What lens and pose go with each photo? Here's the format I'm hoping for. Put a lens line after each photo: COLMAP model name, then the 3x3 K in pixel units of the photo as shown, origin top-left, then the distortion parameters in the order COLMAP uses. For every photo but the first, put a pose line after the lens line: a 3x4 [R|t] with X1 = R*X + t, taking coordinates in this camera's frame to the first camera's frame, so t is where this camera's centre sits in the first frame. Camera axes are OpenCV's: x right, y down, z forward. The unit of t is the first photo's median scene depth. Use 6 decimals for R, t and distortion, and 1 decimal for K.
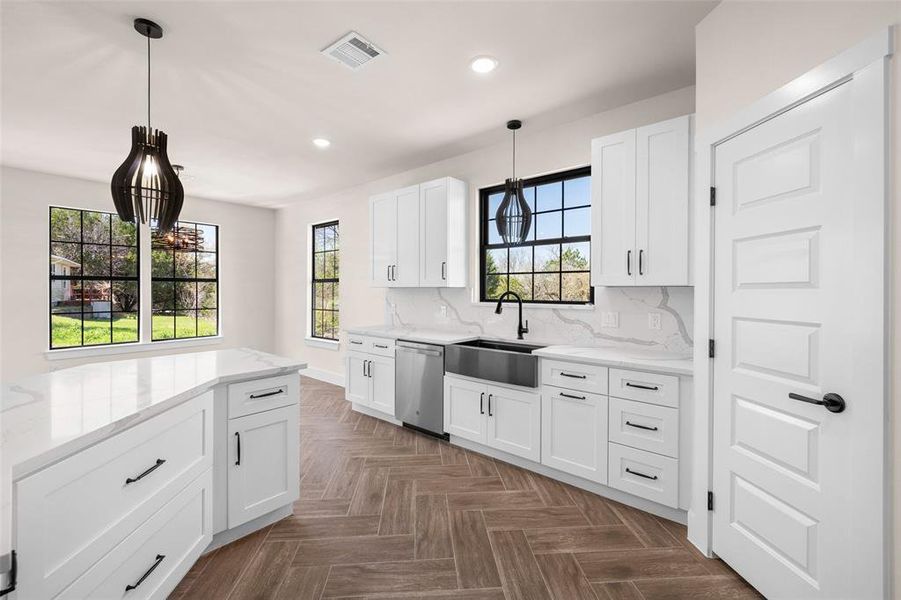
lens RADIAL K [[372.3, 0, 450.8], [0, 372.3, 291.3], [0, 0, 1]] dist [0.004754, 0.000294]
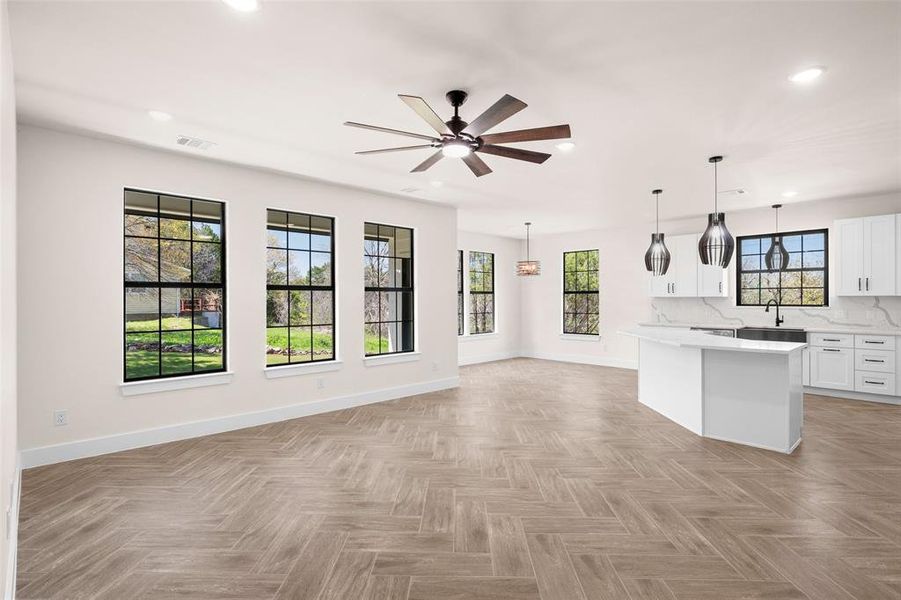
lens RADIAL K [[438.7, 0, 450.8], [0, 438.7, 305.1], [0, 0, 1]] dist [0.000536, -0.000178]
pose [[0.994927, -0.006685, -0.100373, -1.136756], [0.007916, 0.999898, 0.011871, -0.009311], [0.100283, -0.012606, 0.994879, -1.208360]]
